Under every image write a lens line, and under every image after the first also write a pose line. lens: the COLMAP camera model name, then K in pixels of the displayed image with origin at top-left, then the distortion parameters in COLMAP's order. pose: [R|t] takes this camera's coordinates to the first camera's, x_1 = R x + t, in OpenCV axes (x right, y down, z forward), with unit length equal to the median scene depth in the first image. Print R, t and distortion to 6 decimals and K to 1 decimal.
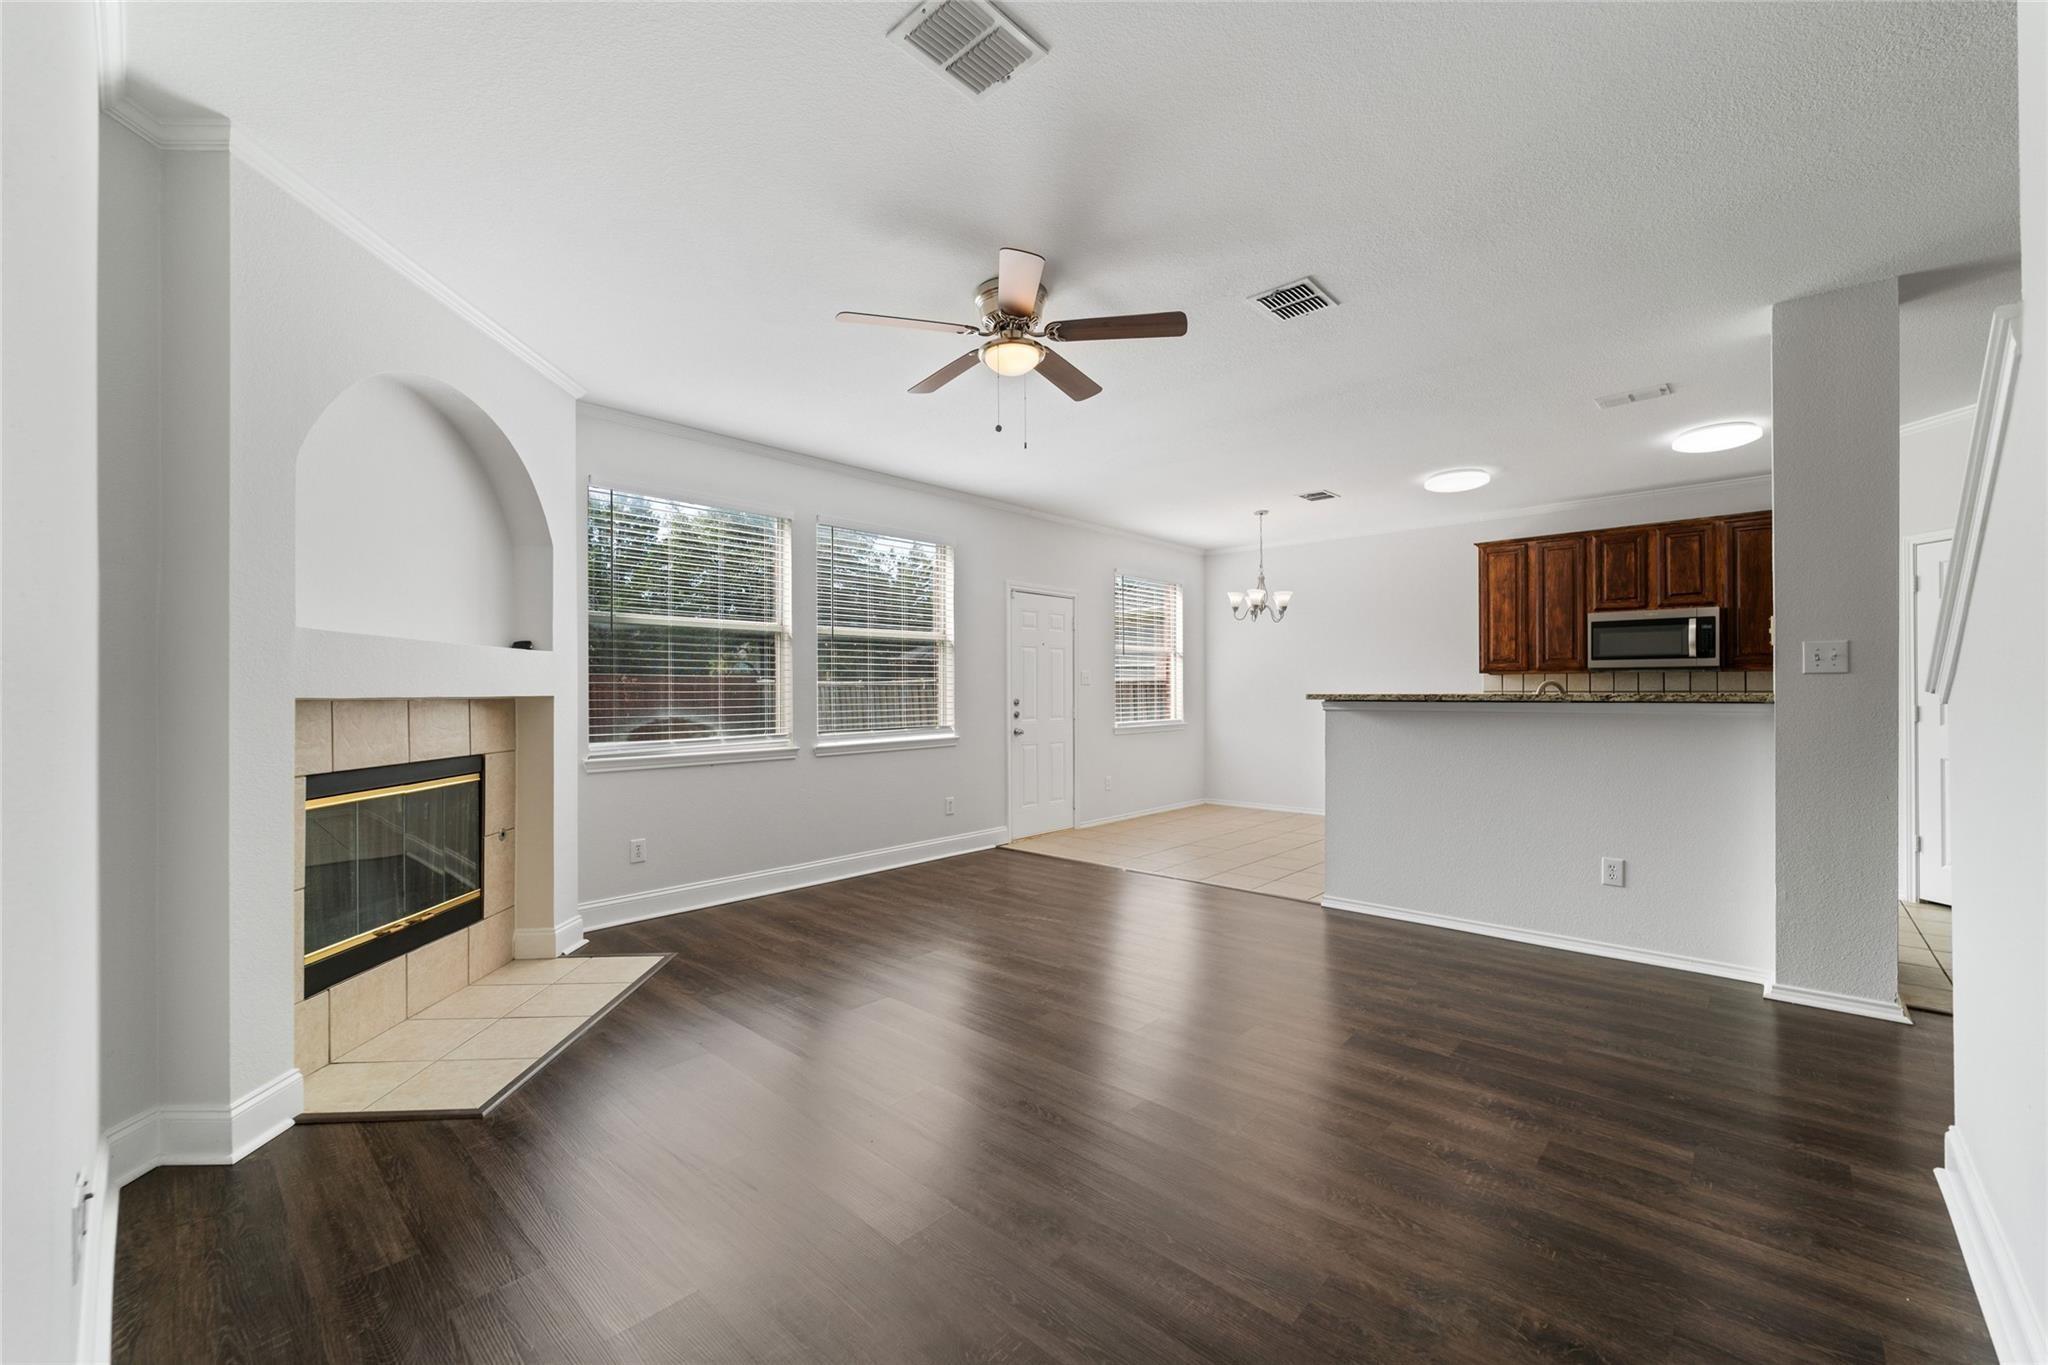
lens RADIAL K [[810.6, 0, 1024.0], [0, 810.6, 688.7], [0, 0, 1]] dist [-0.009378, -0.000493]
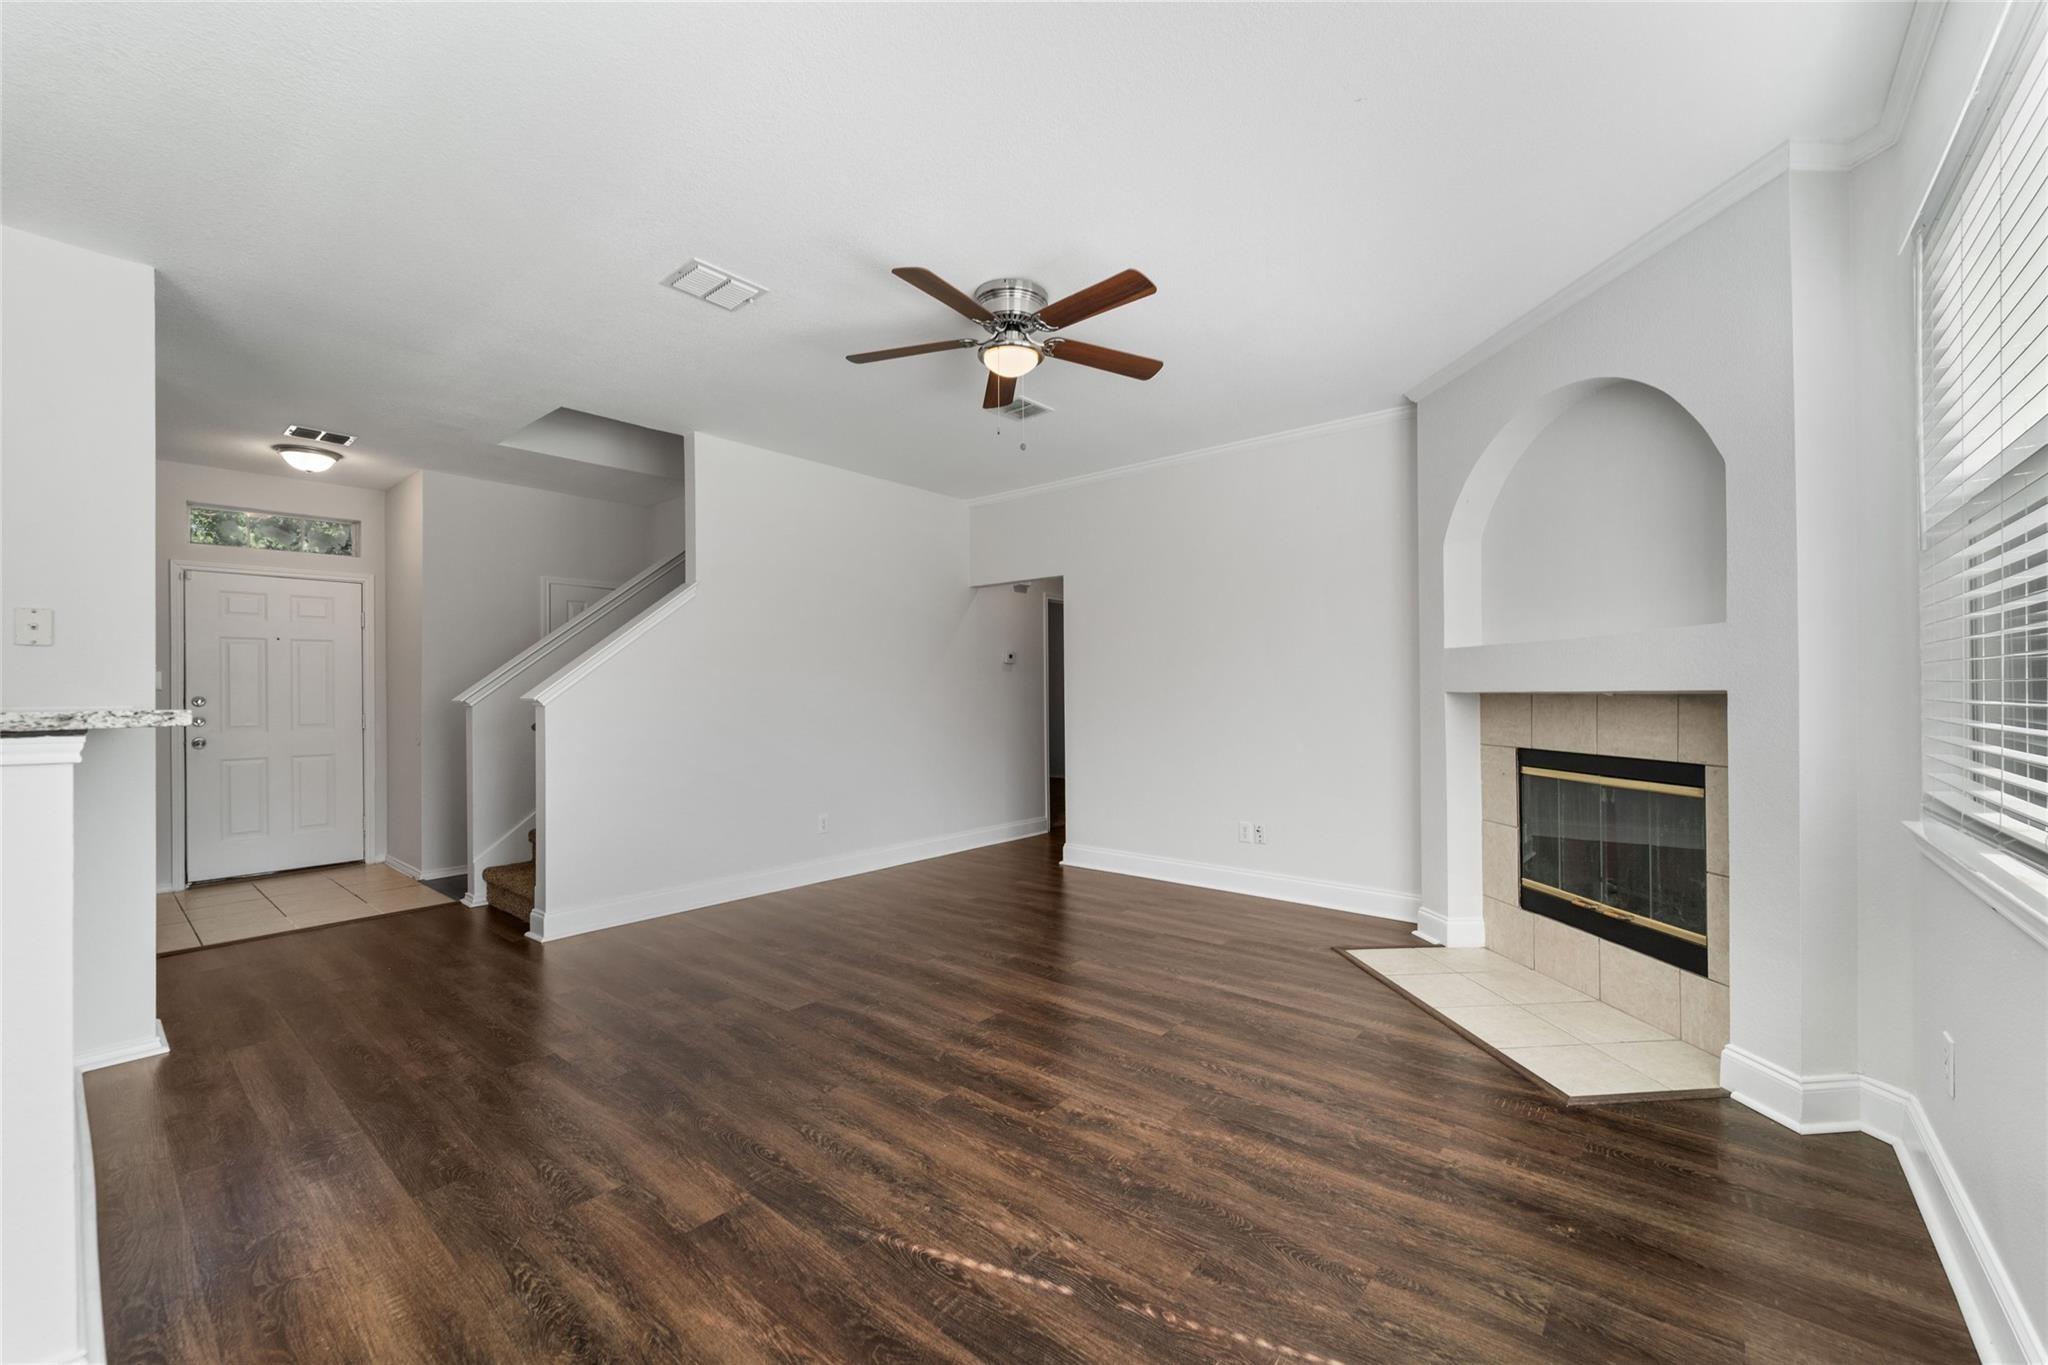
lens RADIAL K [[810.6, 0, 1025.5], [0, 810.6, 687.5], [0, 0, 1]] dist [-0.009378, -0.000493]
pose [[-0.998912, 0.012346, -0.044975, 0.008666], [0.012995, 0.999815, -0.014184, 0.004927], [0.044791, -0.014753, -0.998887, 0.970069]]
